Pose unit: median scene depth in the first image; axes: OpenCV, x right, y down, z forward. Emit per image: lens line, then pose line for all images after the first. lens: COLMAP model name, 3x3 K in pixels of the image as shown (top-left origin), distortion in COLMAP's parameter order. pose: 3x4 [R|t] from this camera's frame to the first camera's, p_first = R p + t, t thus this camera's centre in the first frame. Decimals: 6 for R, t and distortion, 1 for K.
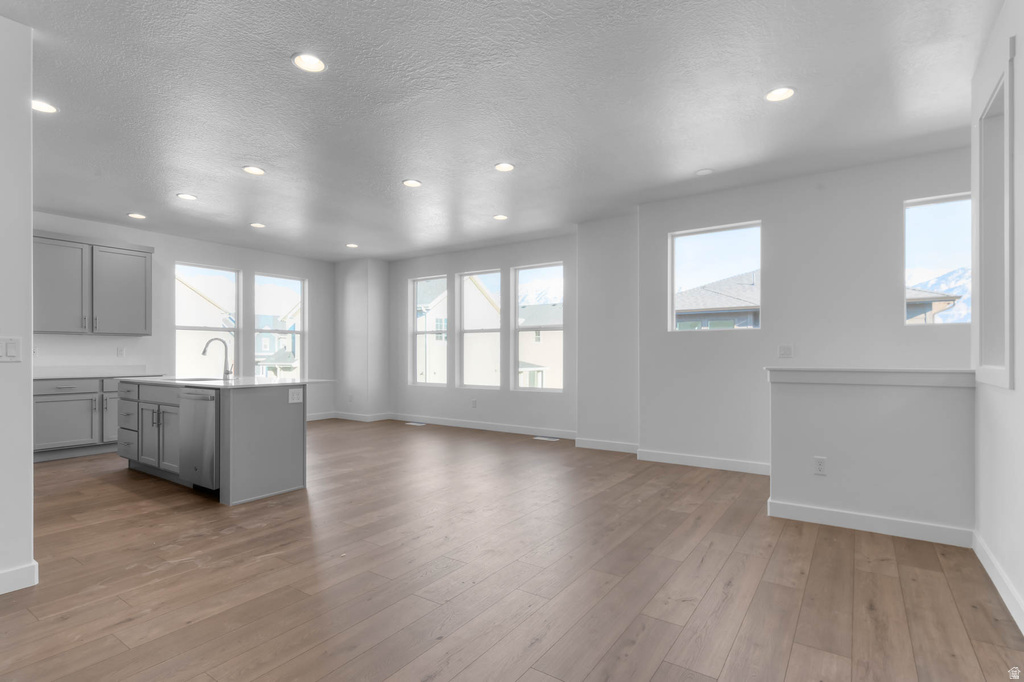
lens RADIAL K [[490.2, 0, 534.8], [0, 490.2, 356.0], [0, 0, 1]] dist [-0.000808, -0.000268]
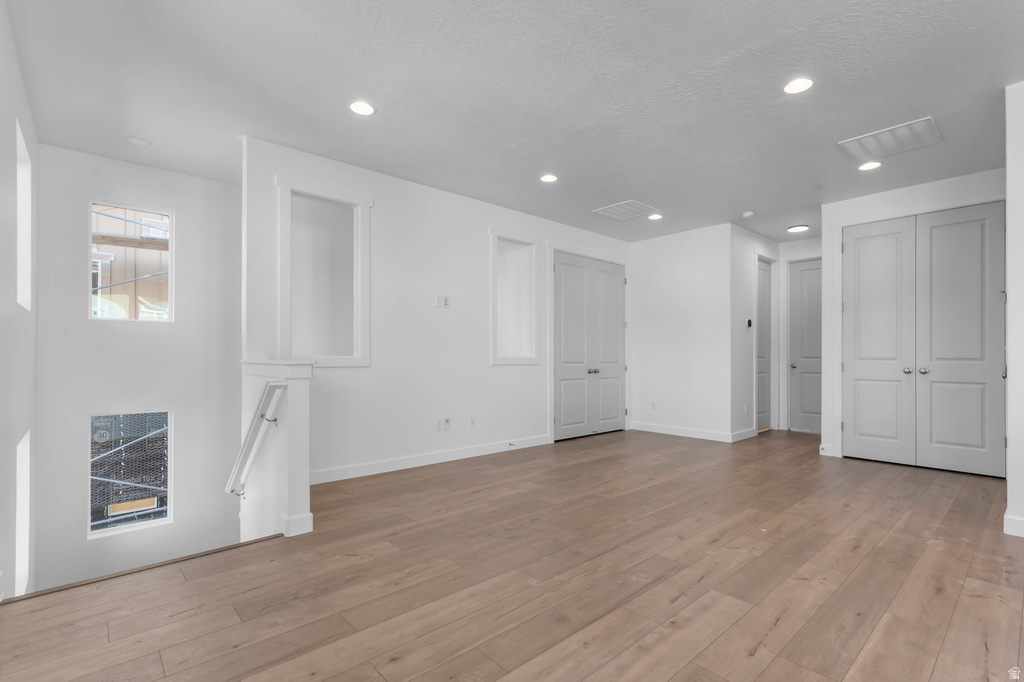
lens RADIAL K [[479.7, 0, 525.4], [0, 479.7, 354.8], [0, 0, 1]] dist [0.004391, 0.000430]
pose [[-0.968990, 0.000916, 0.247100, -0.053602], [0.001122, 0.999999, 0.000694, 0.005660], [-0.247099, 0.000950, -0.968990, 0.896626]]
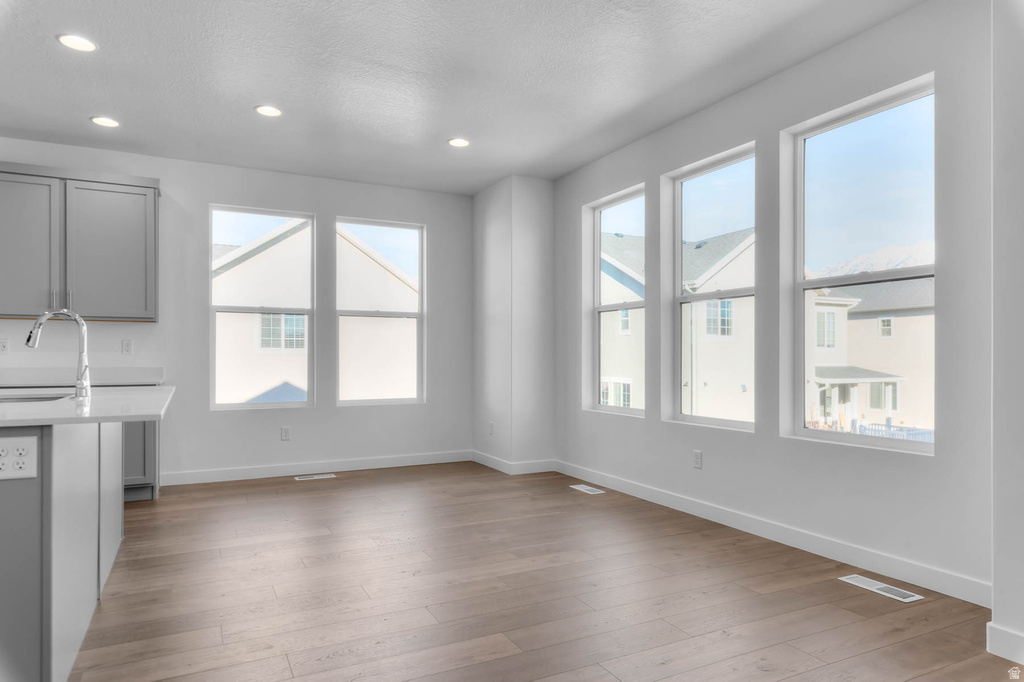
lens RADIAL K [[653.0, 0, 525.6], [0, 653.0, 353.9], [0, 0, 1]] dist [-0.006676, -0.000284]
pose [[0.875833, -0.002933, -0.482606, 0.028479], [-0.000992, 0.999968, -0.007878, 0.006680], [0.482614, 0.007379, 0.875802, 0.465361]]
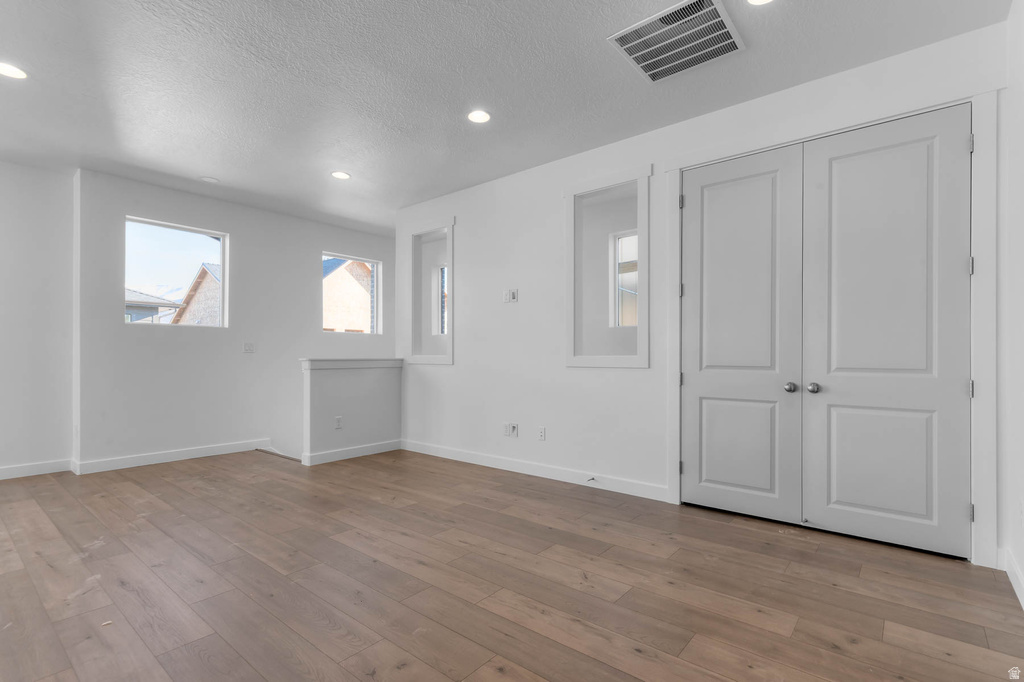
lens RADIAL K [[479.7, 0, 517.8], [0, 479.7, 354.0], [0, 0, 1]] dist [0.004391, 0.000430]
pose [[0.106372, 0.003697, 0.994320, -0.416296], [0.002078, 0.999990, -0.003941, 0.008910], [-0.994324, 0.002485, 0.106363, 0.140471]]
